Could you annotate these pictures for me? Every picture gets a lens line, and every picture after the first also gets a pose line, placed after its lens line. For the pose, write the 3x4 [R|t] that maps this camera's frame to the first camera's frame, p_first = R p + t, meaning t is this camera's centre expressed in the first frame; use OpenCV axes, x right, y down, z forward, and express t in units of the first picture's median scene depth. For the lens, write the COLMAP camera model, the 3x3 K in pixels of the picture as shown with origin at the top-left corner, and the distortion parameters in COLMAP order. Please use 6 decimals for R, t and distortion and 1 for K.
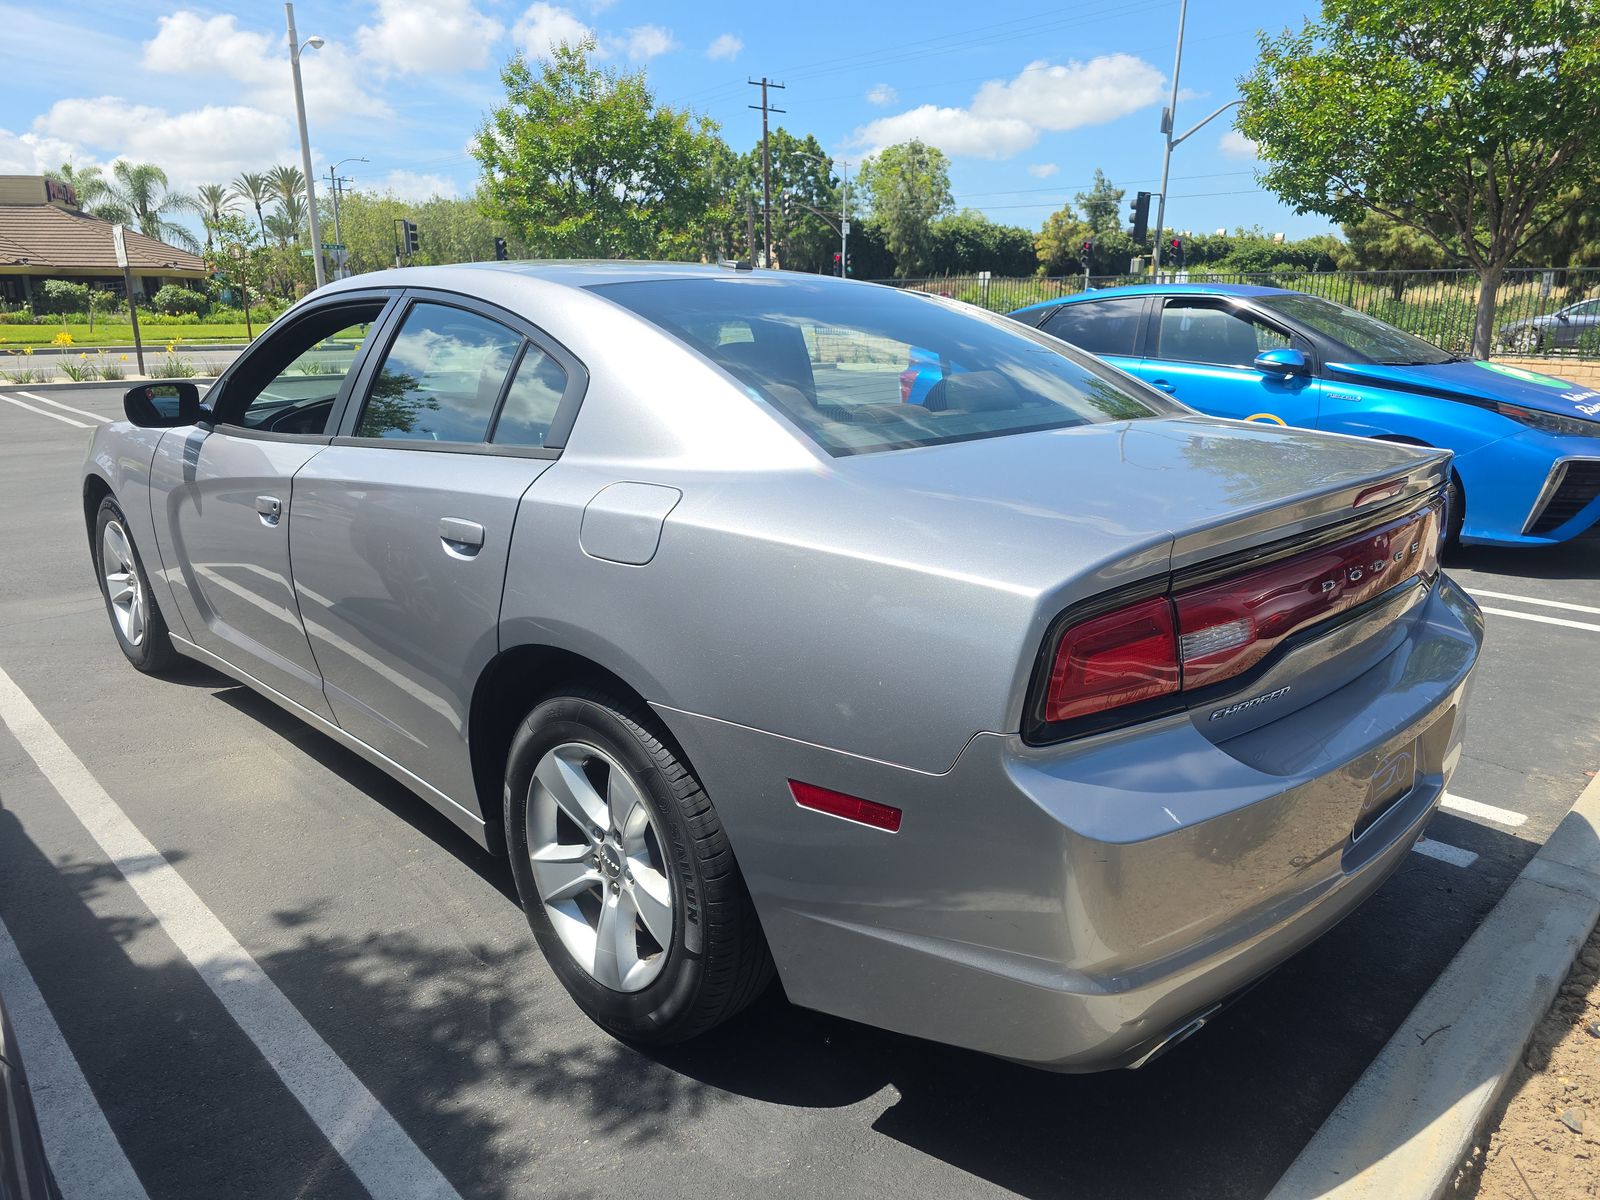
lens RADIAL K [[1166.1, 0, 787.7], [0, 1166.1, 606.7], [0, 0, 1]] dist [0.051199, -0.041665]
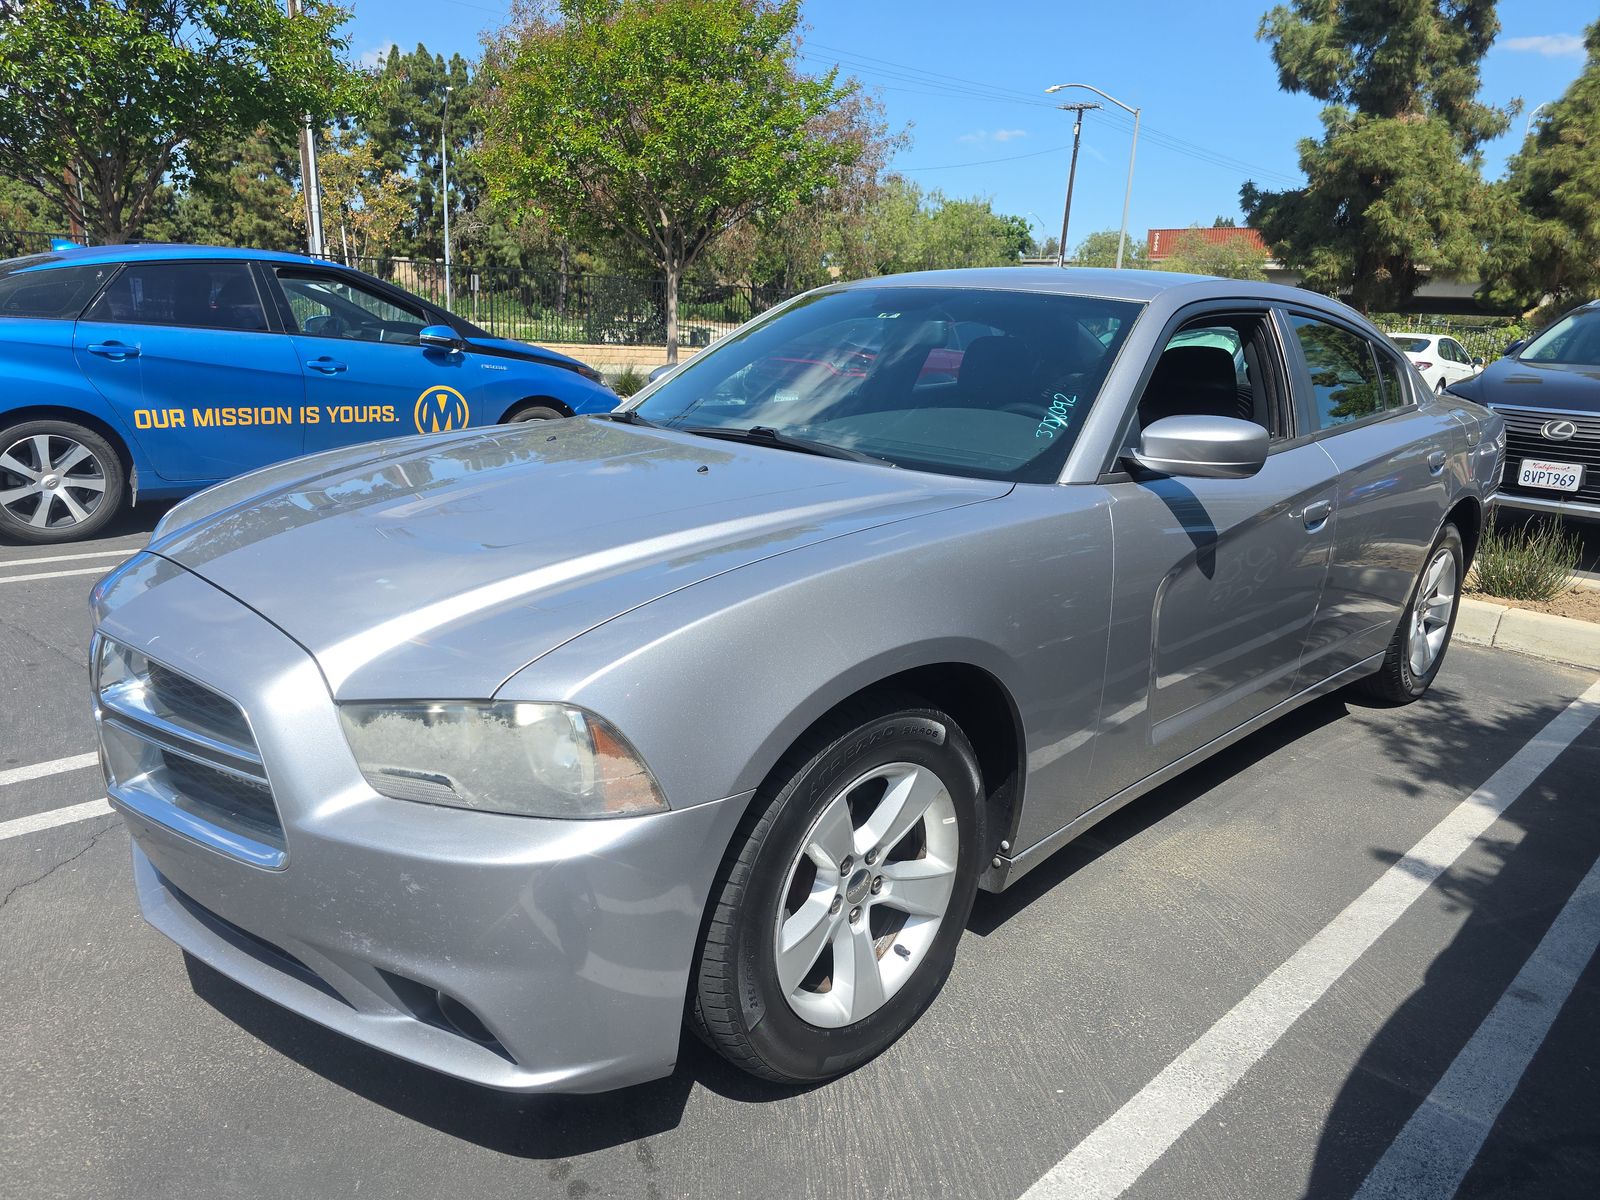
lens RADIAL K [[1166.1, 0, 796.2], [0, 1166.1, 601.7], [0, 0, 1]] dist [0.051199, -0.041665]
pose [[-0.028696, -0.296337, 0.954652, -1.656923], [0.261157, 0.919652, 0.293323, -0.504994], [-0.964870, 0.257731, 0.051000, 1.610416]]
